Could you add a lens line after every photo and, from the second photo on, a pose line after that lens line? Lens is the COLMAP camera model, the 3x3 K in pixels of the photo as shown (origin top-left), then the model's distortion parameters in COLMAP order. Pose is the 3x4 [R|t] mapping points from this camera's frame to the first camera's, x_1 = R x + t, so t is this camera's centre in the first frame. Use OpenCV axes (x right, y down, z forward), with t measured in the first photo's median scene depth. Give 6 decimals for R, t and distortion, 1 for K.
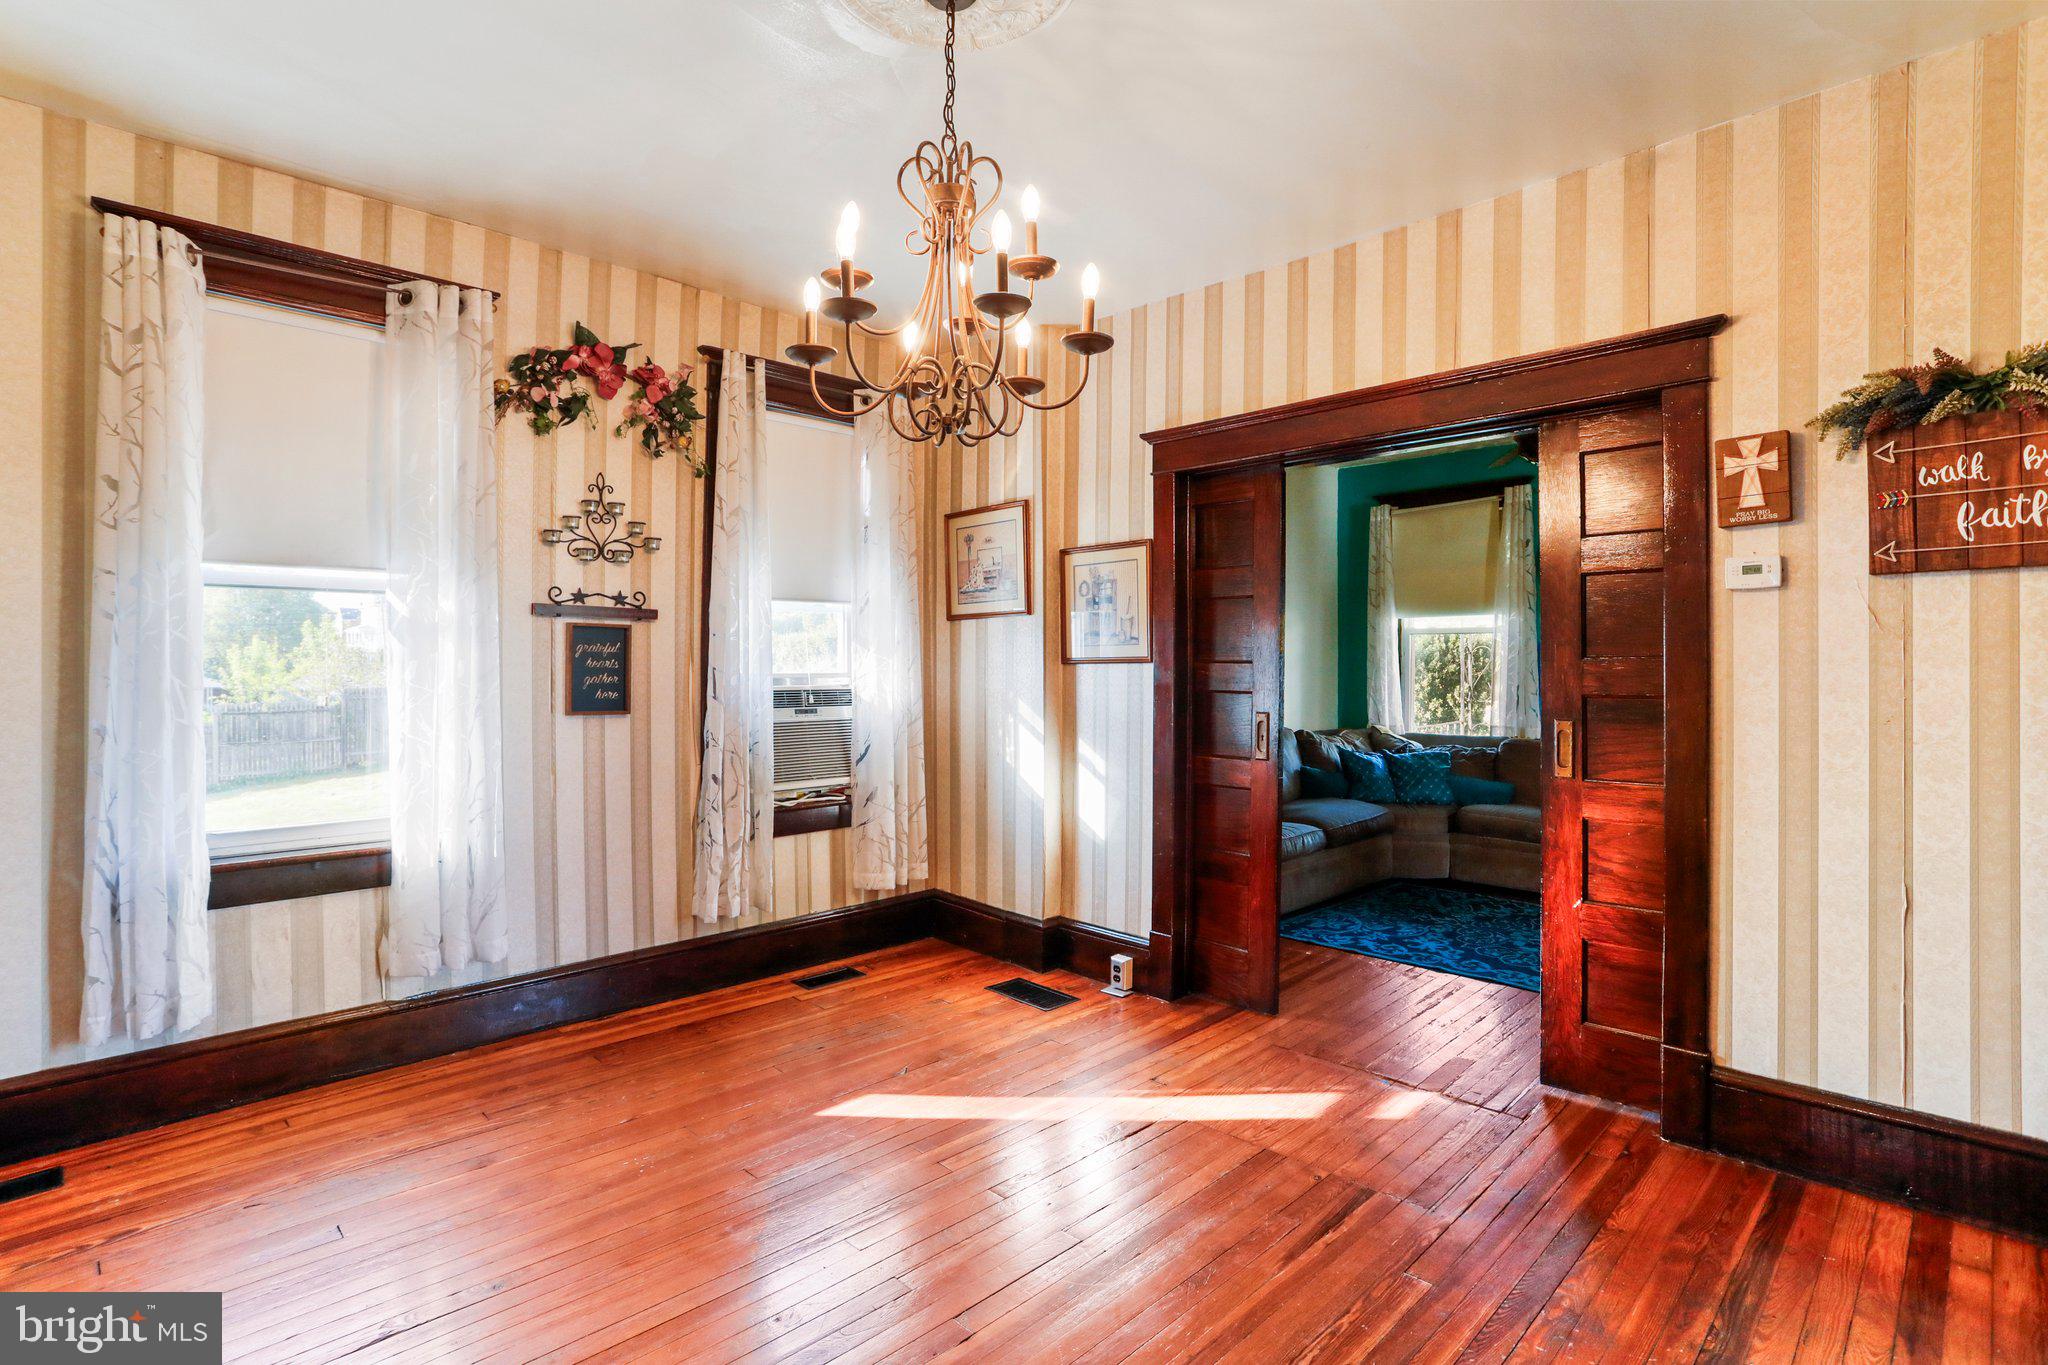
lens RADIAL K [[1006.4, 0, 1032.0], [0, 1006.4, 675.3], [0, 0, 1]] dist [0.002116, 0.005629]
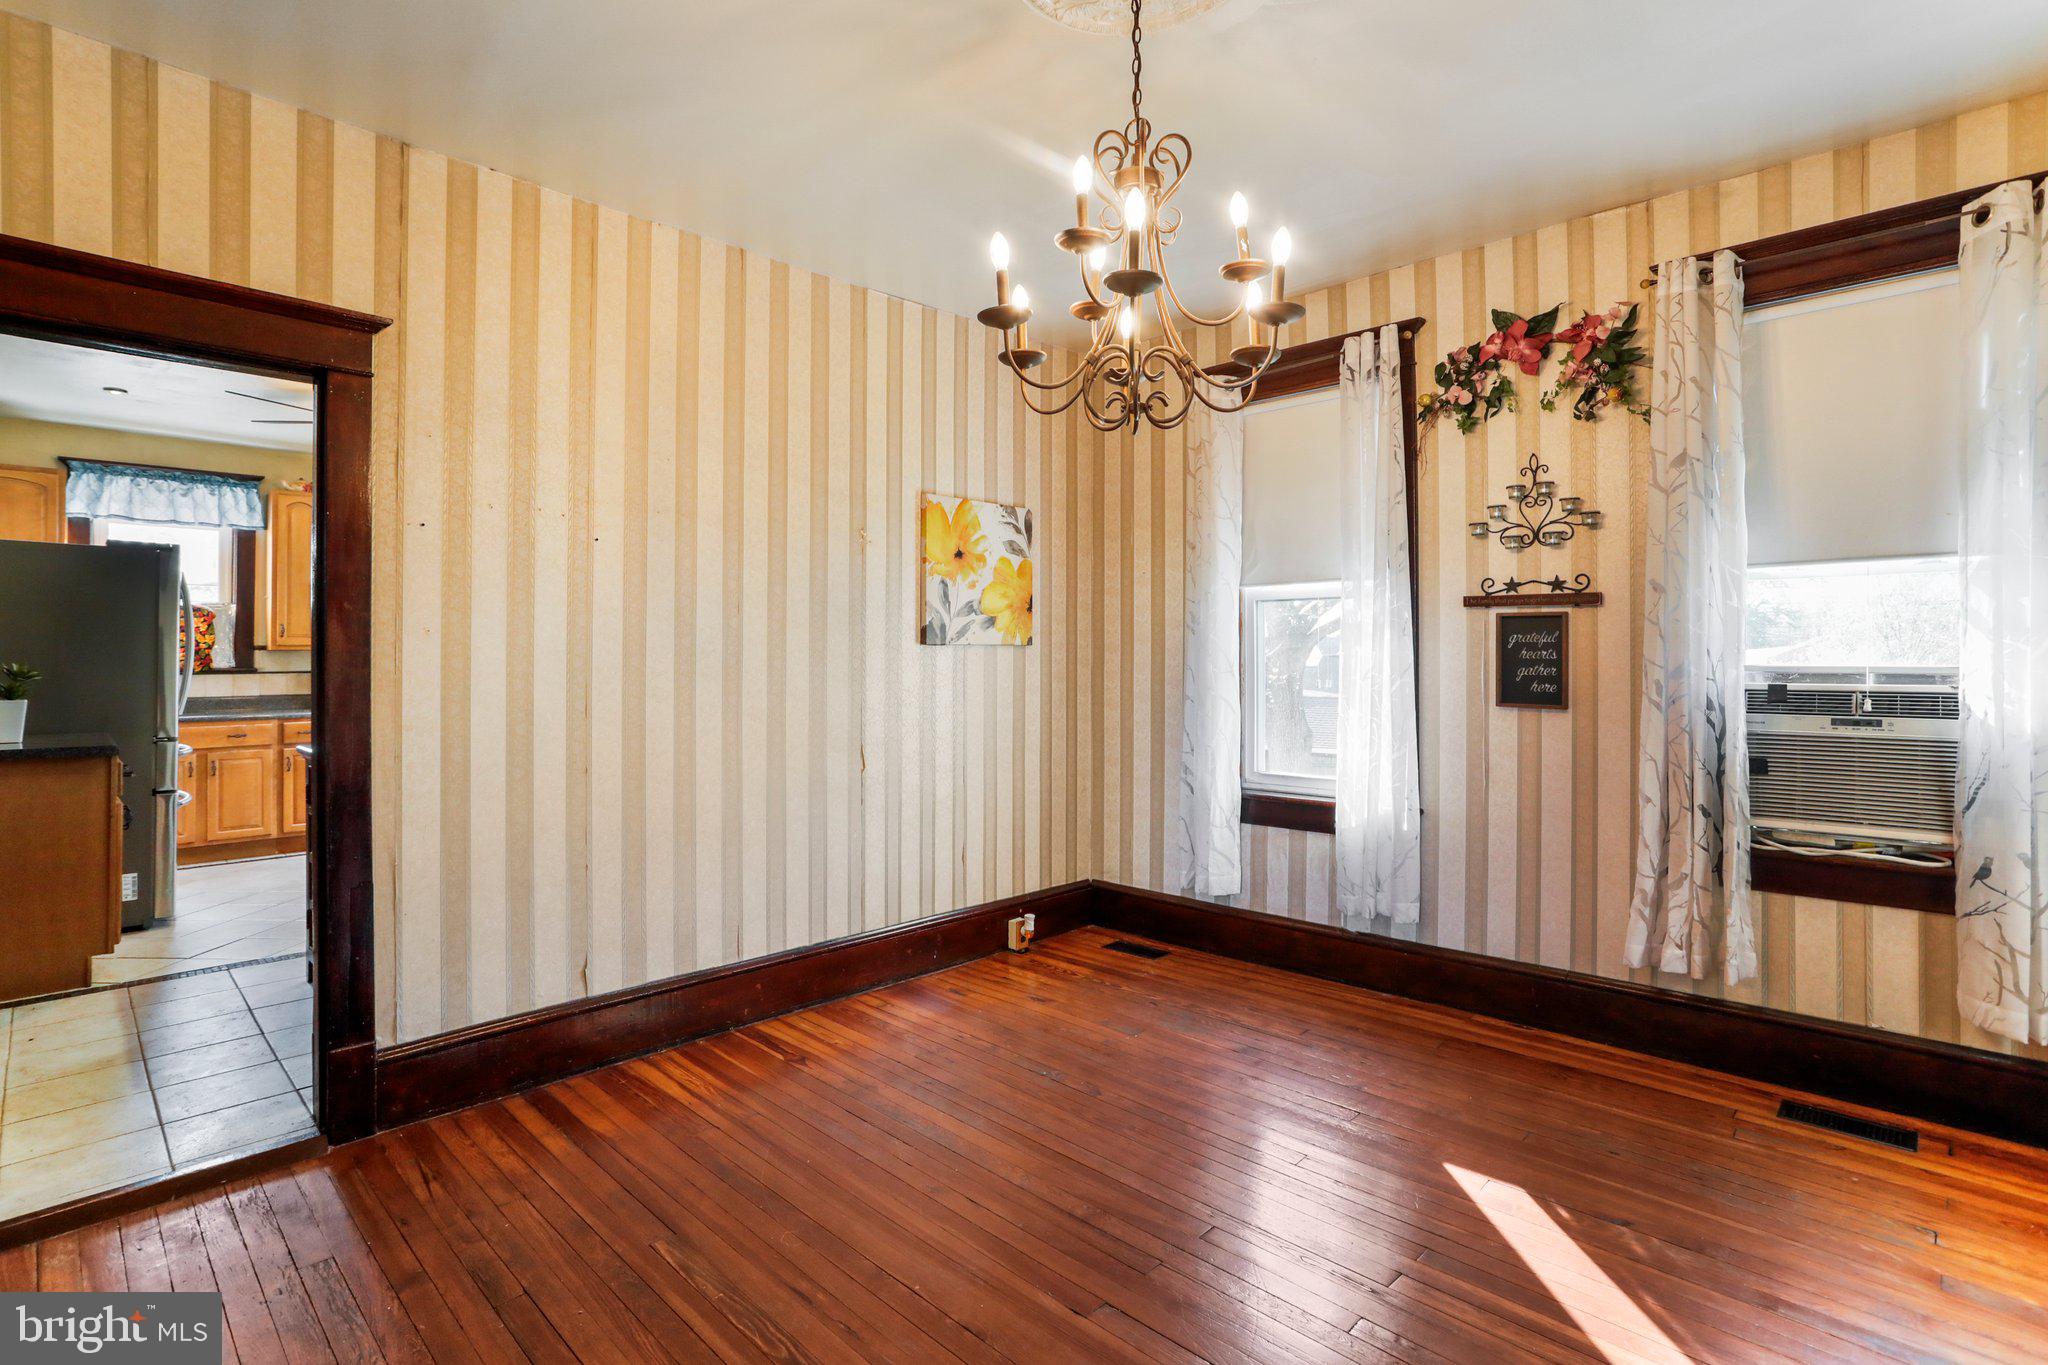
lens RADIAL K [[1006.4, 0, 1032.6], [0, 1006.4, 664.3], [0, 0, 1]] dist [0.002116, 0.005629]
pose [[0.041319, 0.003816, -0.999139, 0.497446], [-0.007561, 0.999965, 0.003506, -0.001836], [0.999117, 0.007410, 0.041347, 0.485420]]
